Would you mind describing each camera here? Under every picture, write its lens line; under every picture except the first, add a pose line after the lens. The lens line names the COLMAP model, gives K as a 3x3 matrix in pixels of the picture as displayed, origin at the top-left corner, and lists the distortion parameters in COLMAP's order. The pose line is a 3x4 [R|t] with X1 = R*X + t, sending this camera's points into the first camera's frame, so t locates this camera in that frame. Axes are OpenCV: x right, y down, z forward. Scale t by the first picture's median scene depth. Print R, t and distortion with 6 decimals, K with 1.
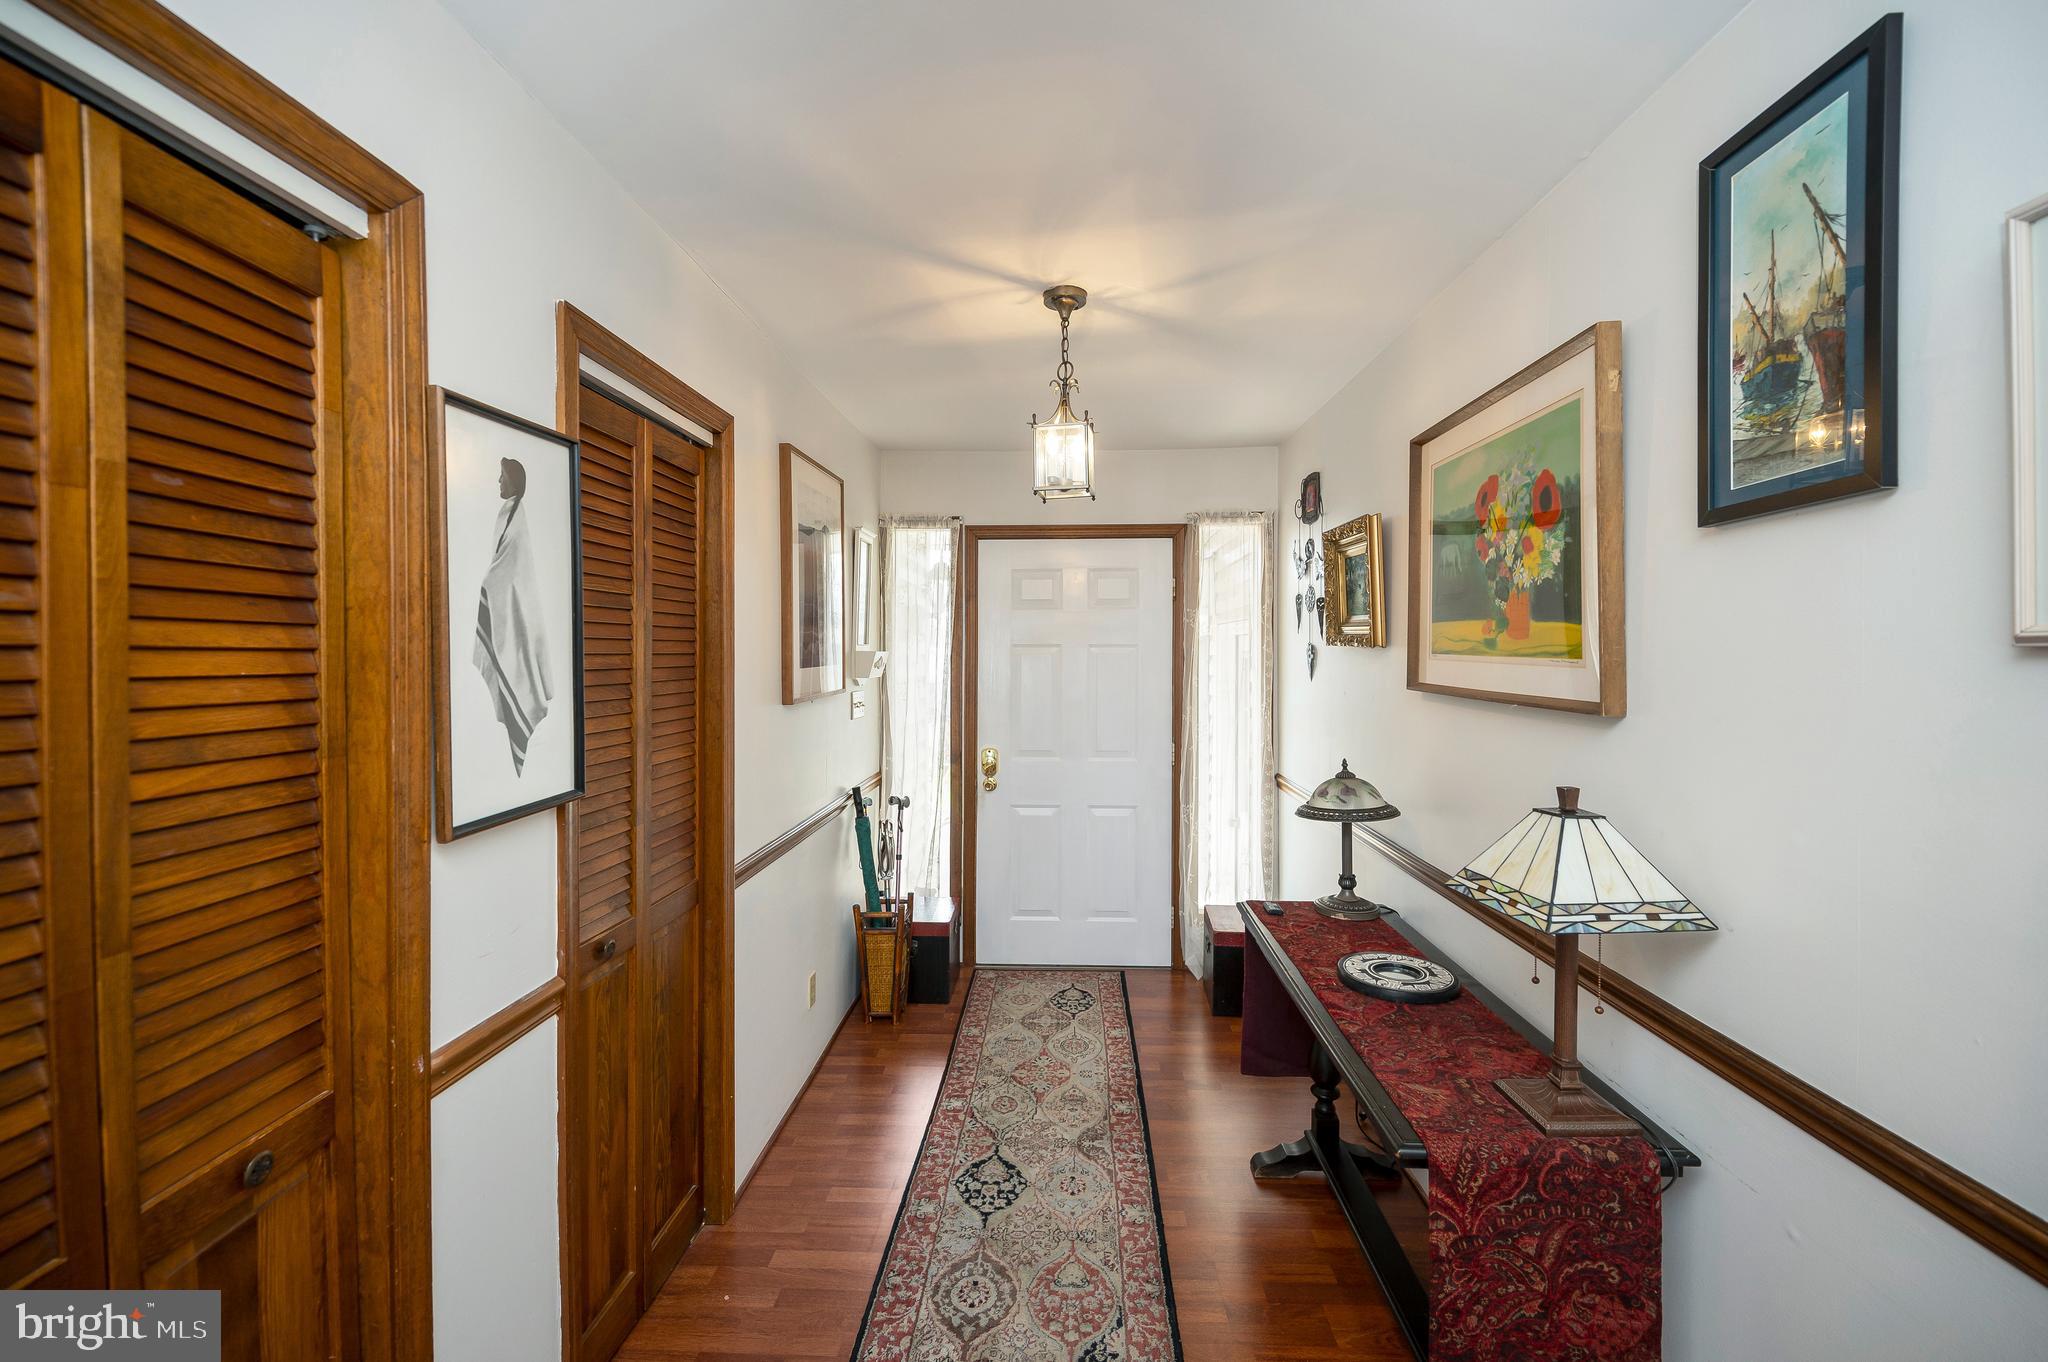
lens RADIAL K [[833.1, 0, 1030.9], [0, 833.1, 664.4], [0, 0, 1]] dist [-0.003173, -0.000166]
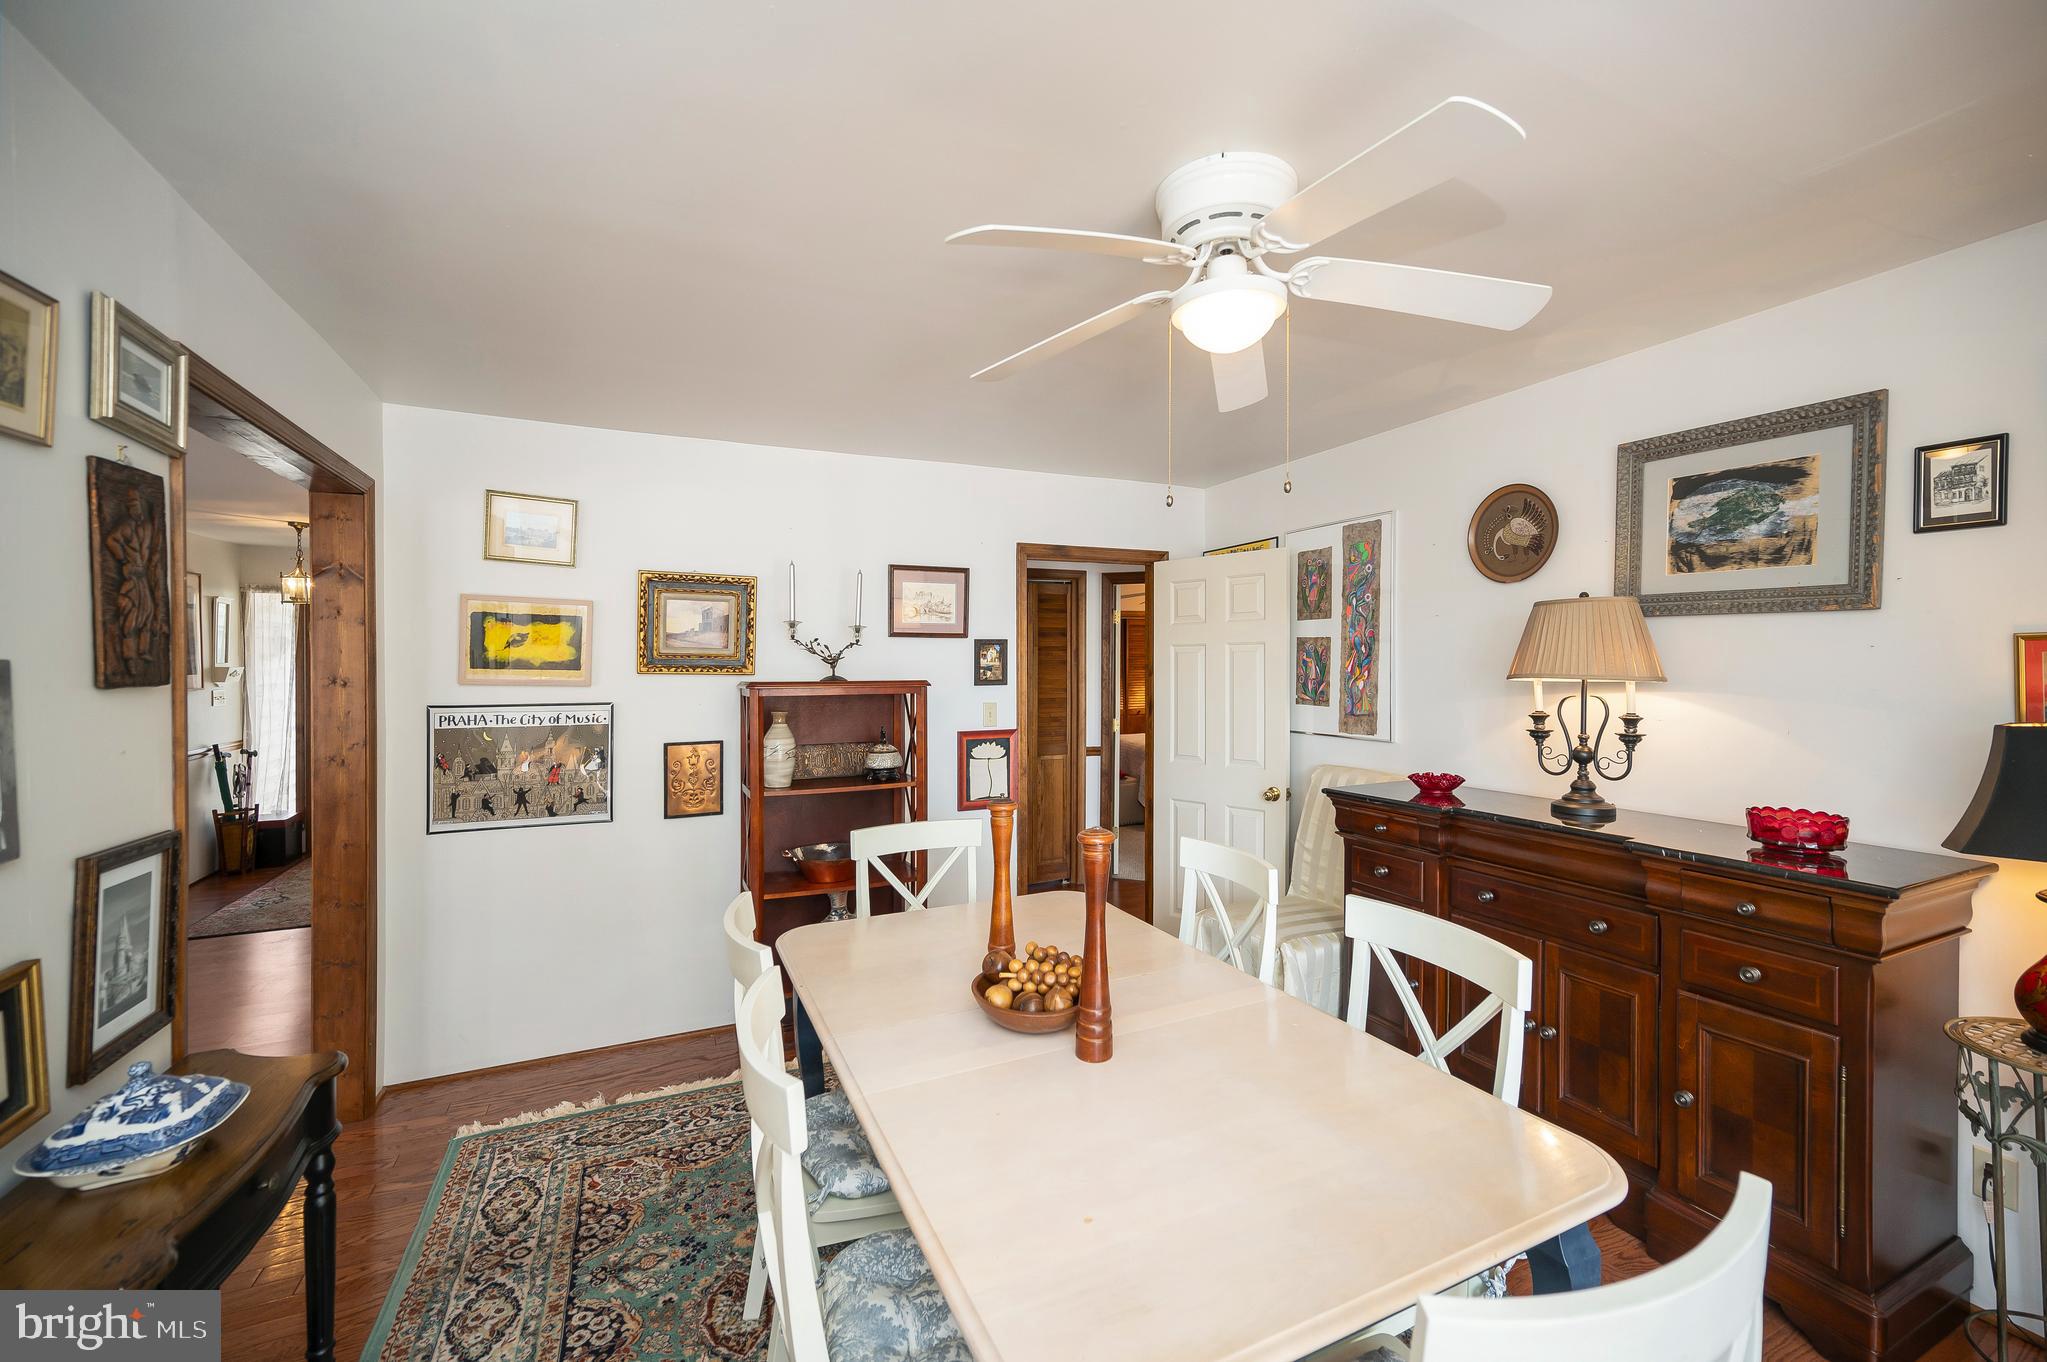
lens RADIAL K [[830.6, 0, 1024.5], [0, 830.6, 674.3], [0, 0, 1]] dist [-0.003513, -0.000162]
pose [[0.893200, -0.009514, 0.449558, 1.083011], [0.010887, 0.999941, -0.000470, 0.038233], [-0.449527, 0.005314, 0.893251, -2.696800]]
